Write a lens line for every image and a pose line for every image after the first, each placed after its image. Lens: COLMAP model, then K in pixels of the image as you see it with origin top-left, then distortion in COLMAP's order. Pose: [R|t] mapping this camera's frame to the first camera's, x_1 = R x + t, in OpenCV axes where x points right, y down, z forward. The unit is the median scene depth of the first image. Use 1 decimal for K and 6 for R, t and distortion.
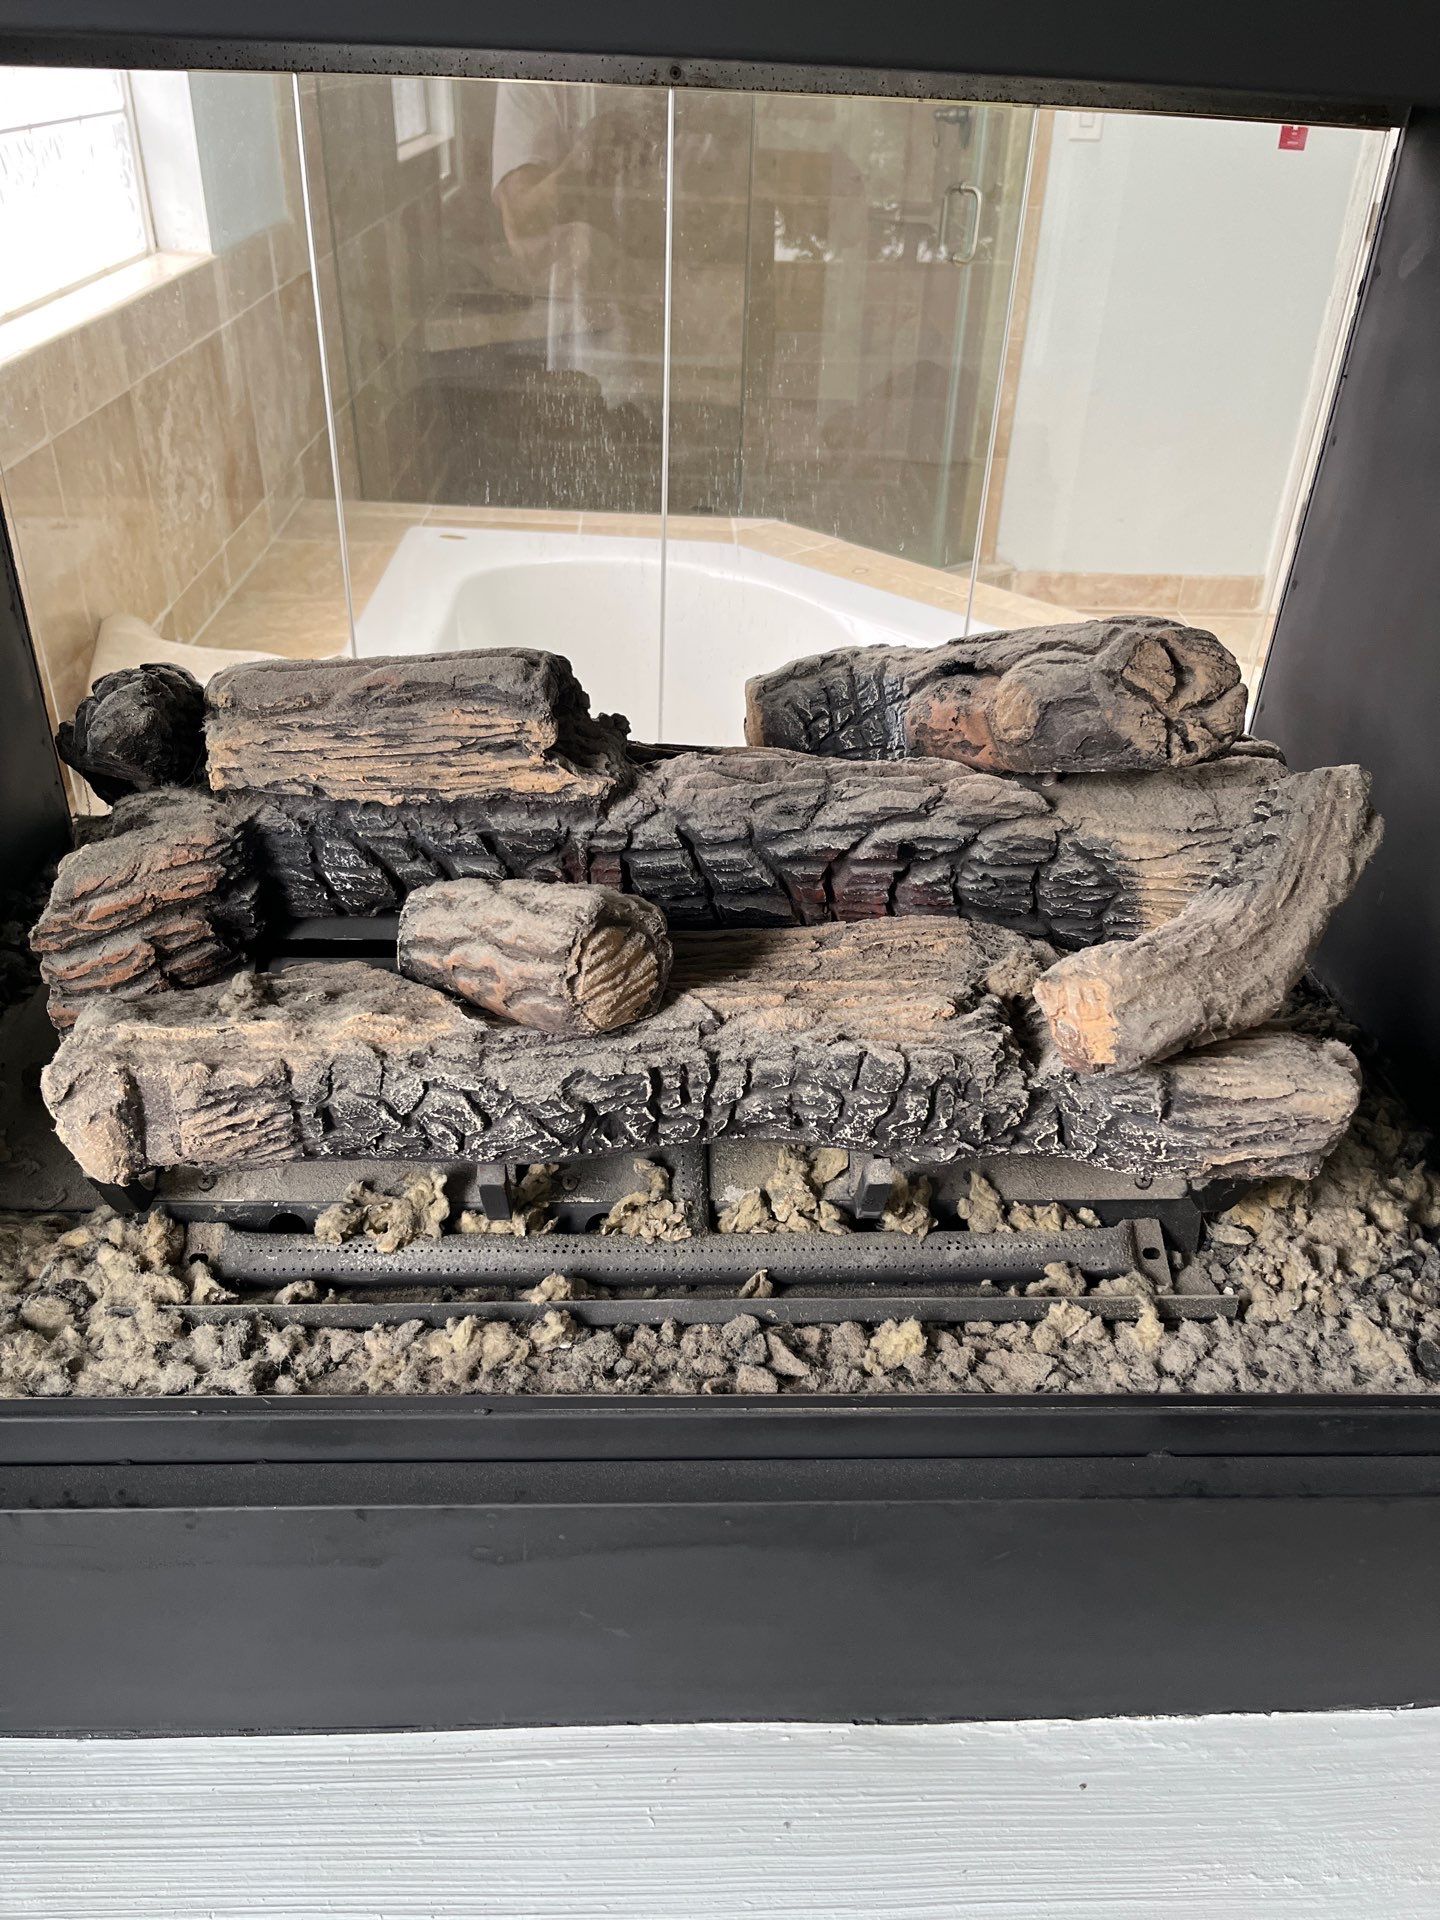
lens RADIAL K [[1474.3, 0, 724.7], [0, 1474.3, 977.7], [0, 0, 1]] dist [0.023513, -0.029916]
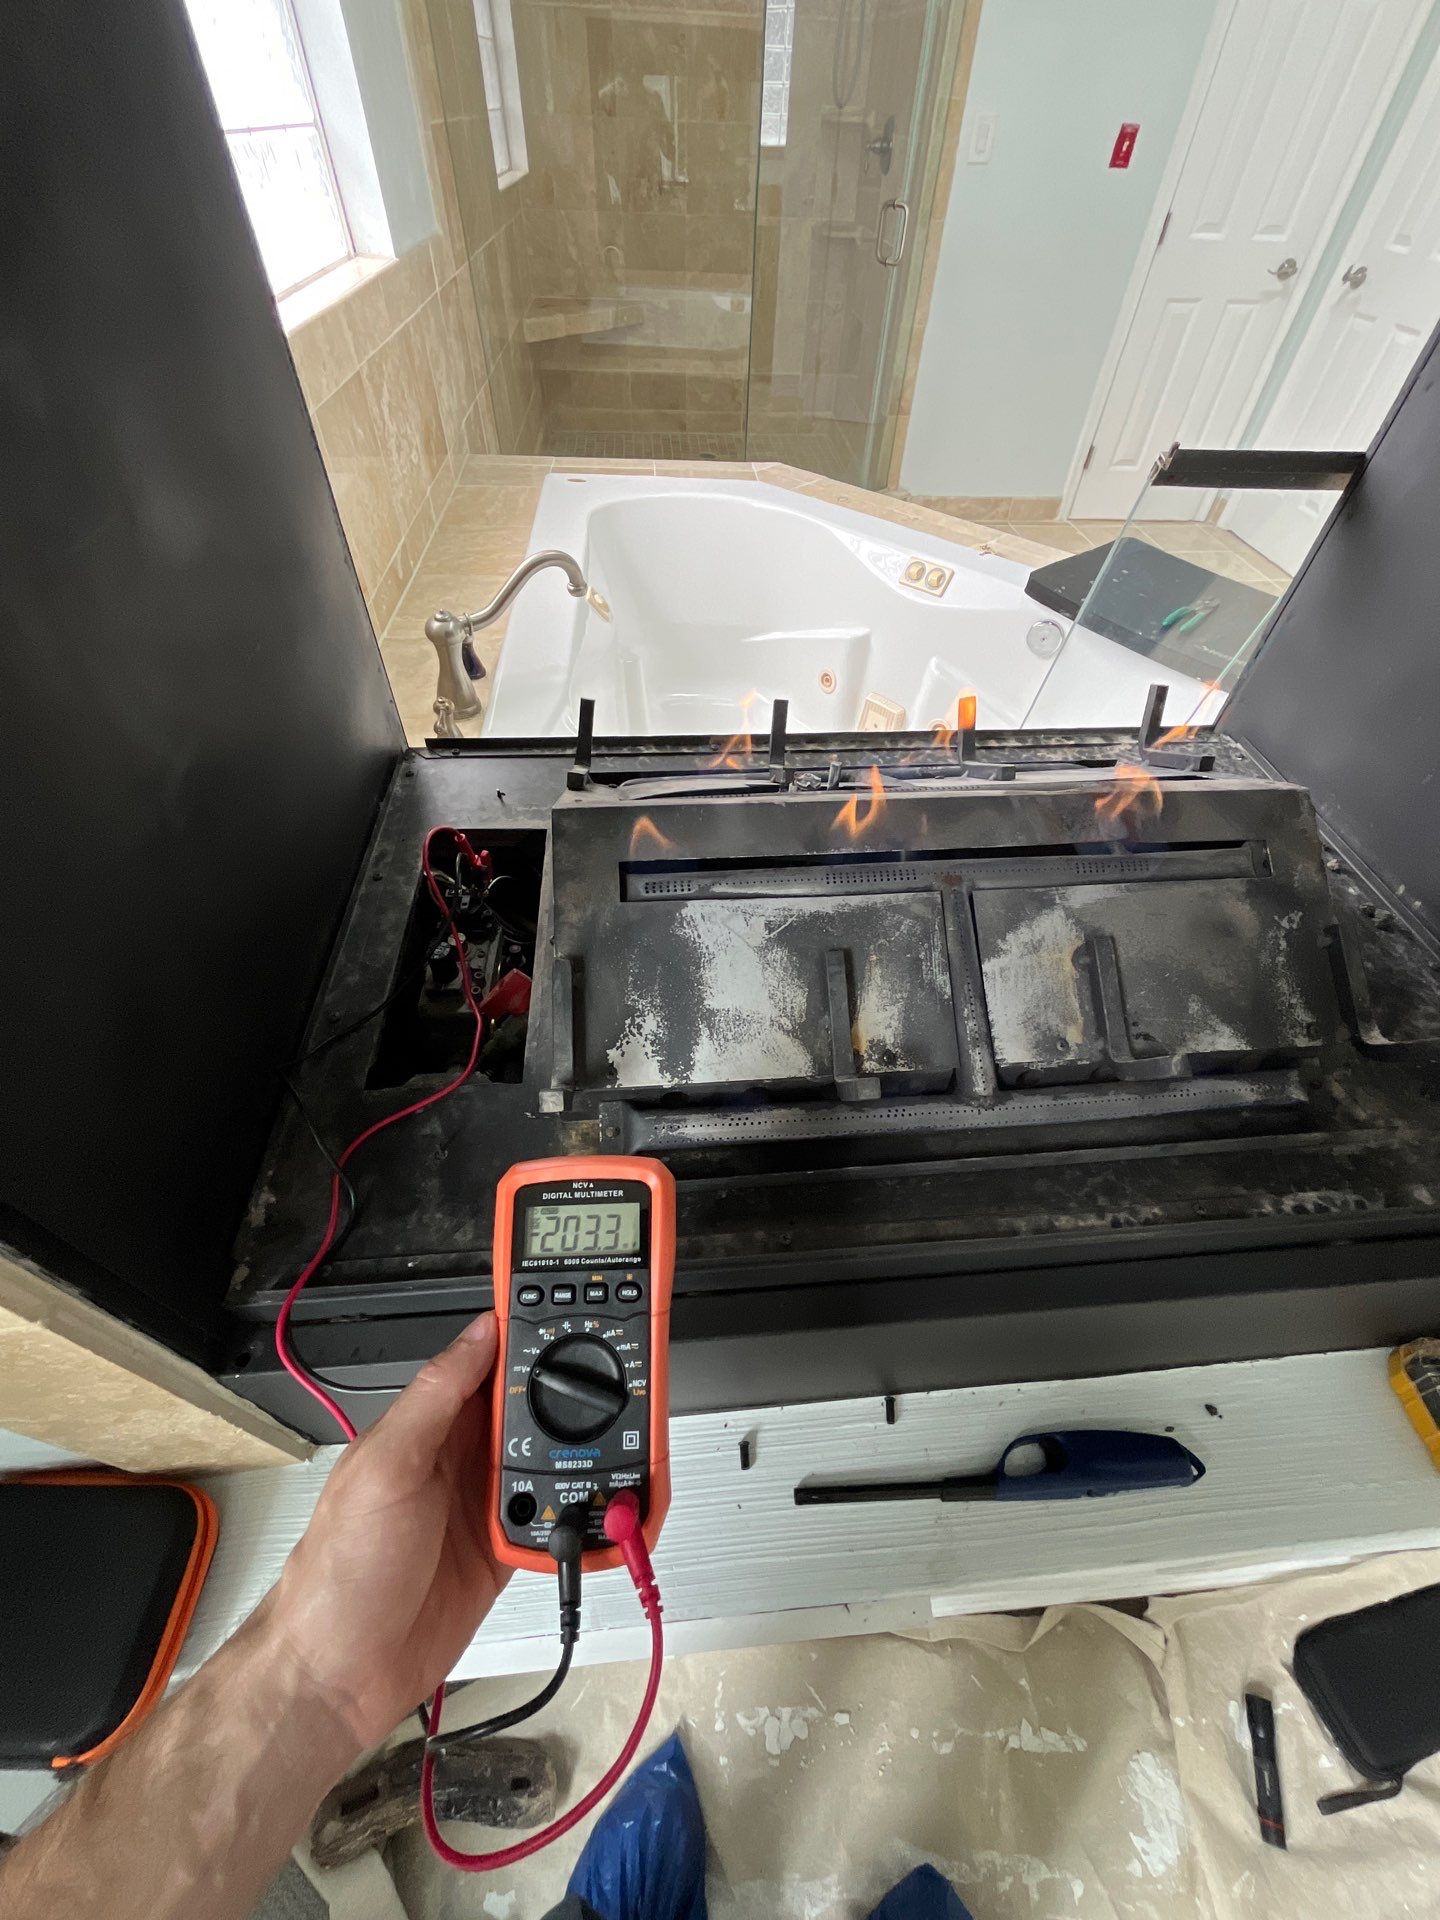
lens RADIAL K [[770.1, 0, 715.6], [0, 770.1, 951.9], [0, 0, 1]] dist [-0.002677, -0.000507]
pose [[0.999060, -0.035812, 0.024409, -0.078648], [0.028115, 0.964164, 0.263814, -0.037744], [-0.032981, -0.262880, 0.964265, 0.111892]]
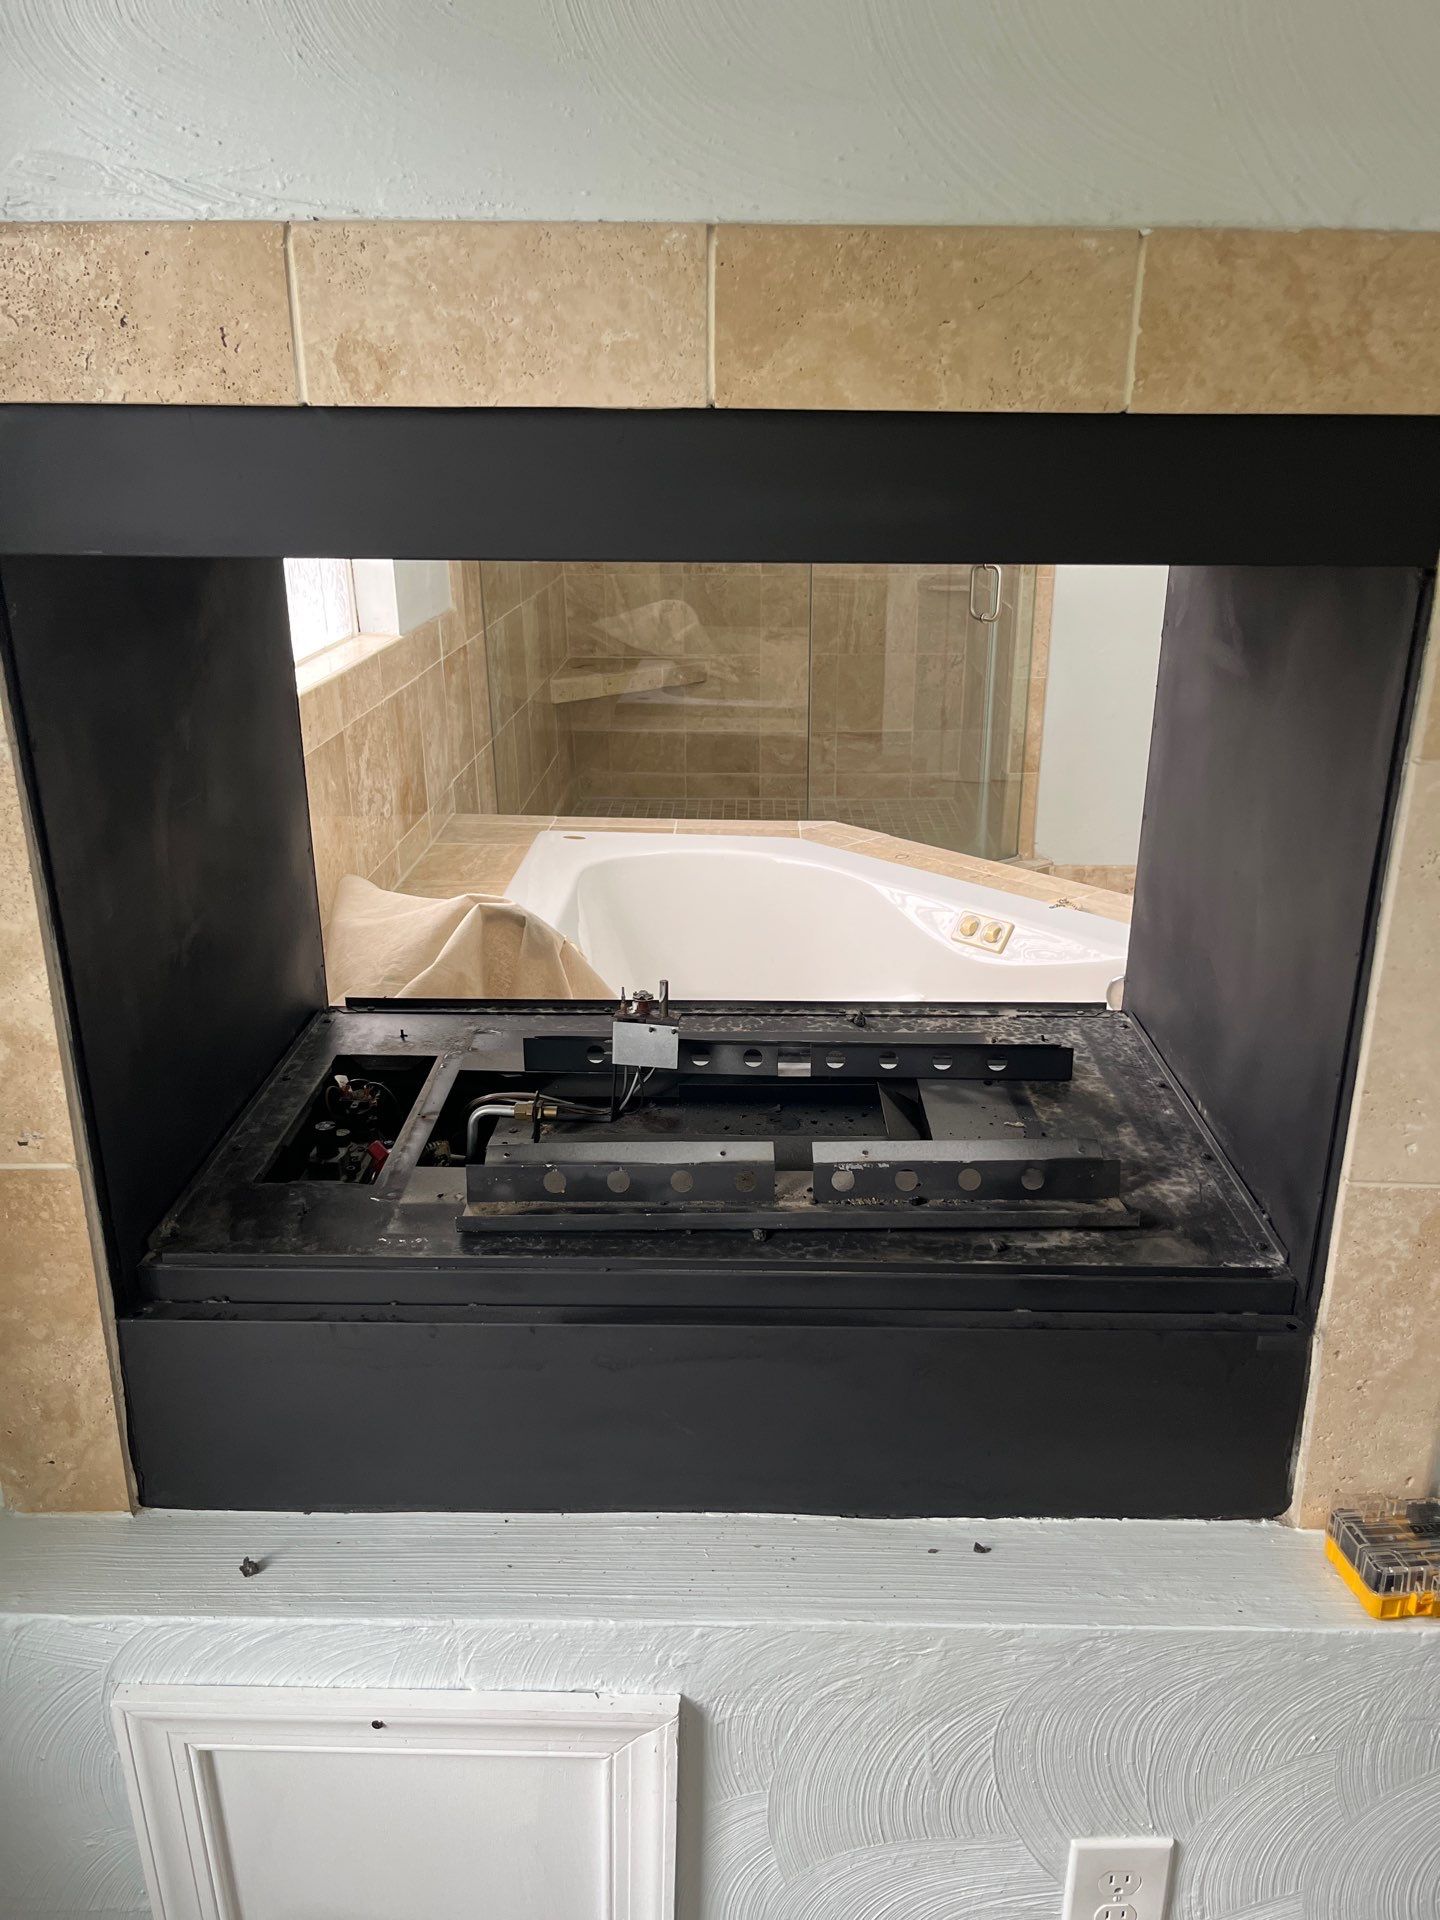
lens RADIAL K [[1474.3, 0, 726.7], [0, 1474.3, 964.6], [0, 0, 1]] dist [0.023513, -0.029916]
pose [[0.997852, -0.016739, -0.063333, 0.022526], [0.002183, 0.974762, -0.223234, 0.086052], [0.065471, 0.222617, 0.972705, -0.183164]]
